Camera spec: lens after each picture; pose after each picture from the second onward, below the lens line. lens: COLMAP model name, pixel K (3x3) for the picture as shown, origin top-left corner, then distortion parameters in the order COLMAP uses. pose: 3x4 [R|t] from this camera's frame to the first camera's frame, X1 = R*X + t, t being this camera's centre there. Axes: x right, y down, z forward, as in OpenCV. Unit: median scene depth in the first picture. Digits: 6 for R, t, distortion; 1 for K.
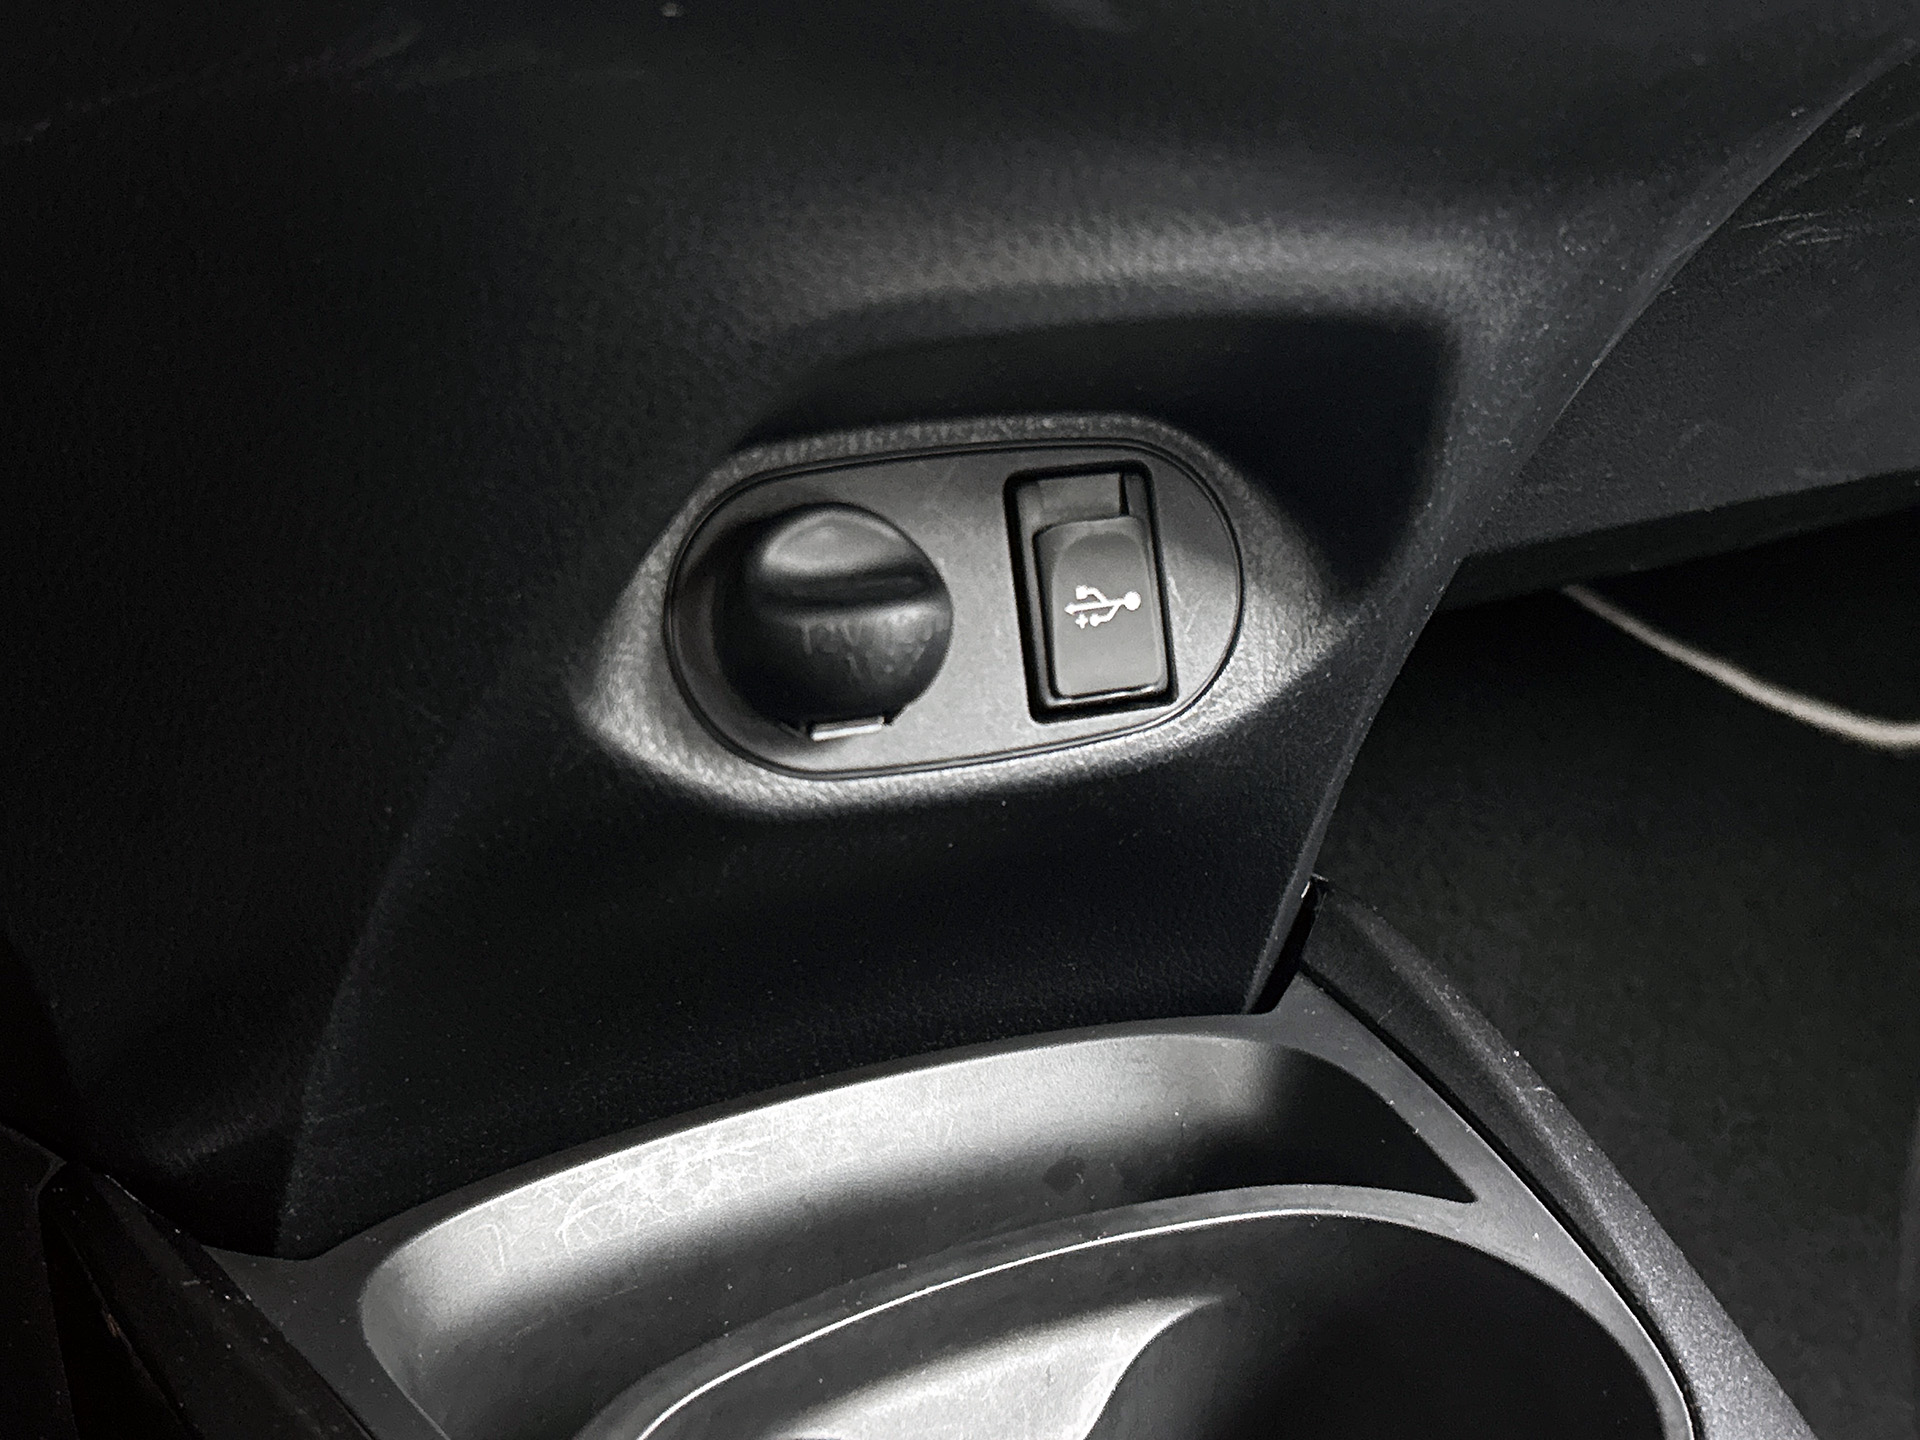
lens RADIAL K [[2444.6, 0, 952.1], [0, 2444.6, 729.6], [0, 0, 1]] dist [0.041076, 0.000000]
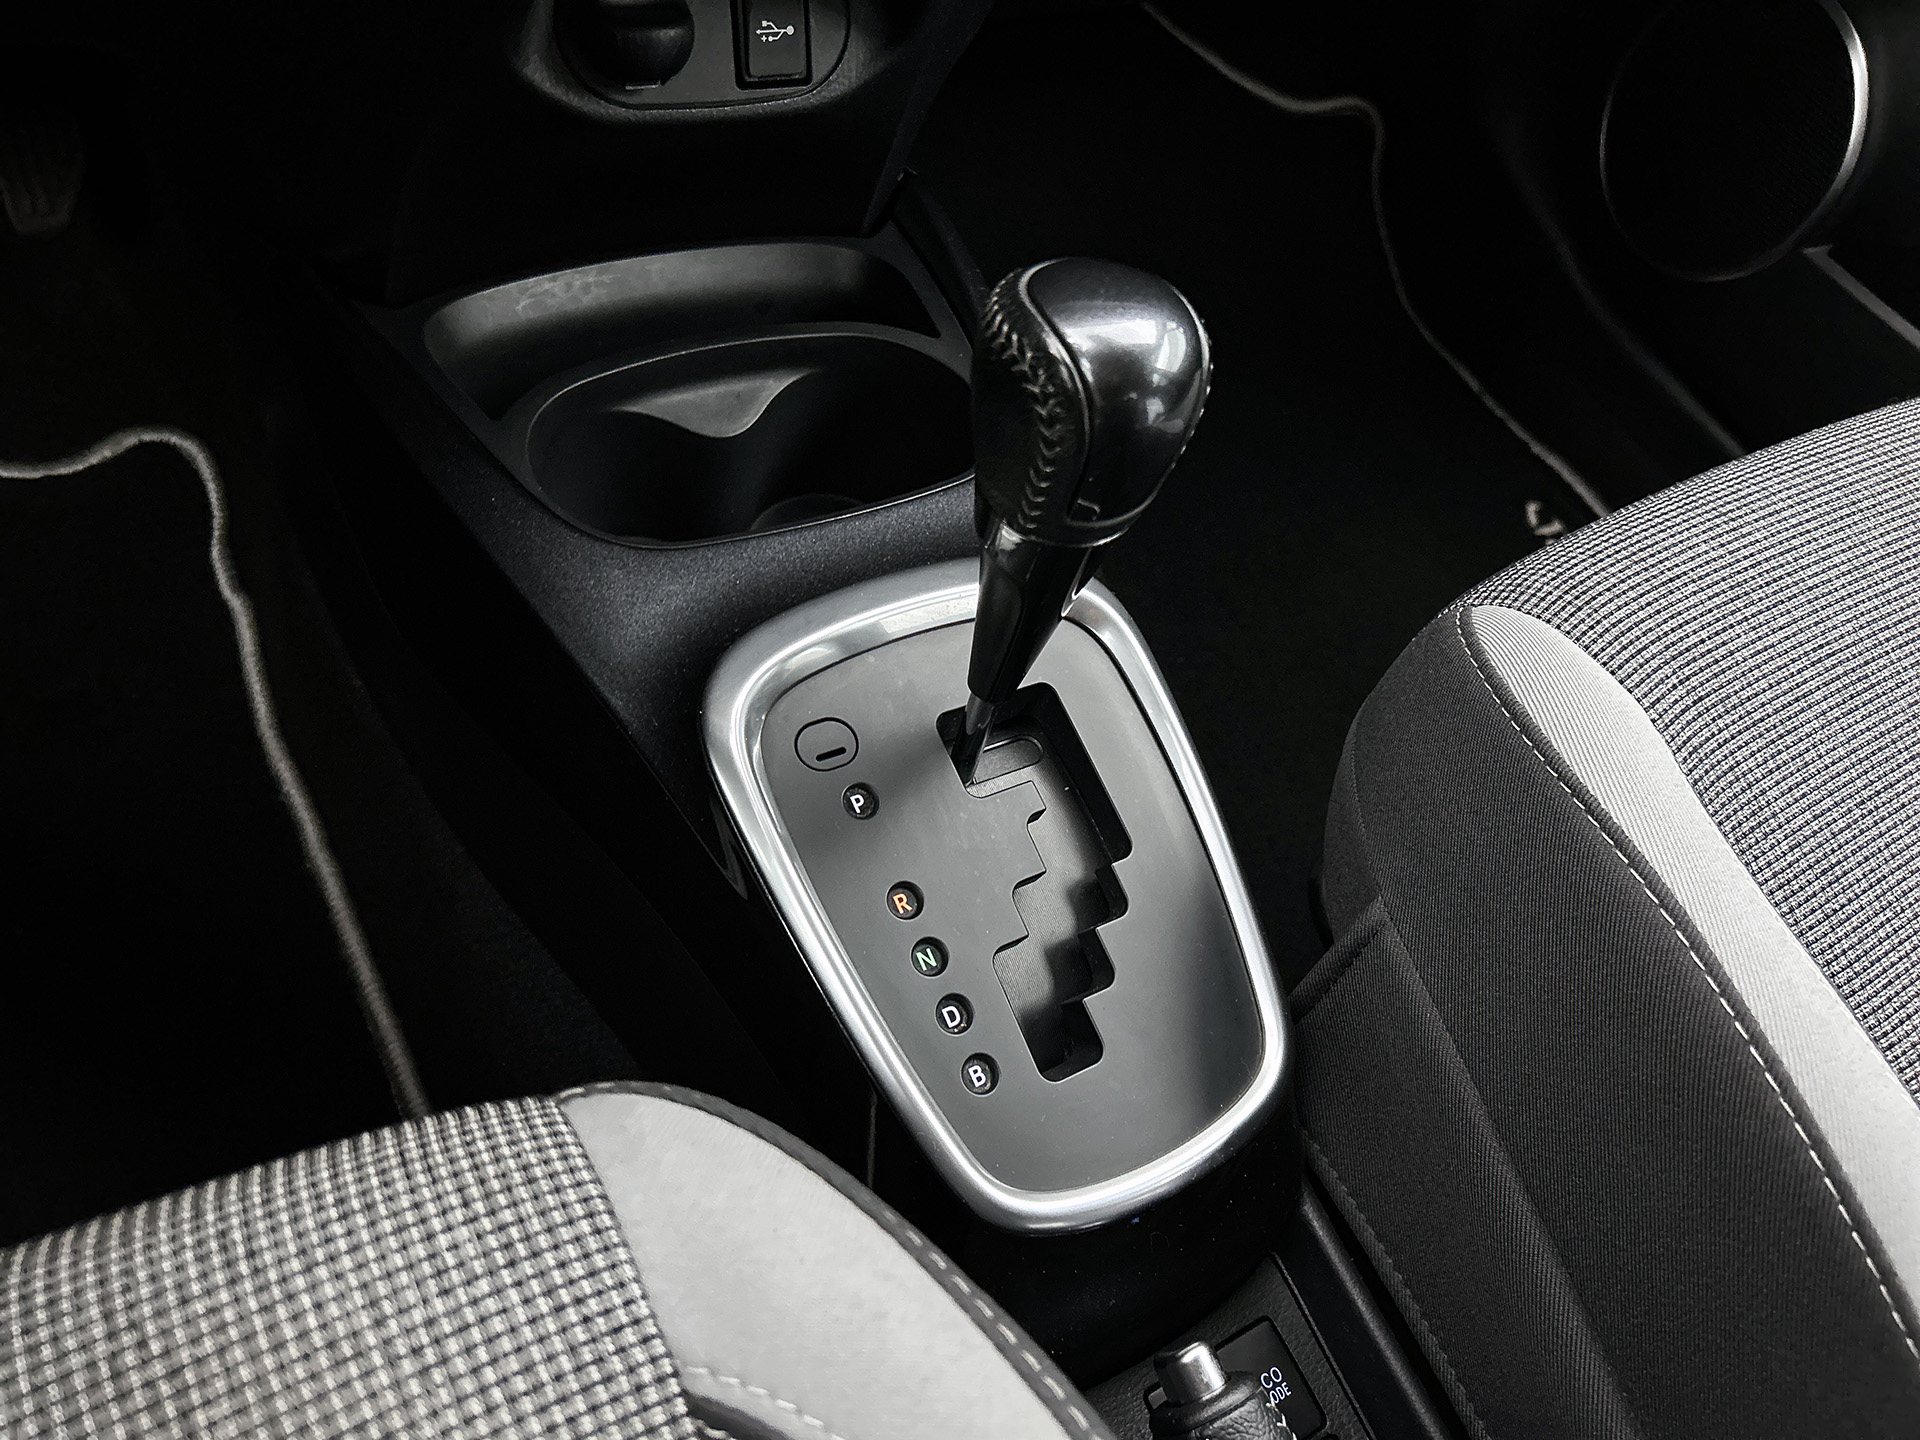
lens RADIAL K [[1459.3, 0, 971.0], [0, 1459.3, 716.0], [0, 0, 1]] dist [0.048916, -0.075974]
pose [[0.990123, 0.068423, 0.122368, 0.114207], [-0.115048, 0.895342, 0.430262, -0.086742], [-0.080121, -0.440091, 0.894372, -0.395350]]
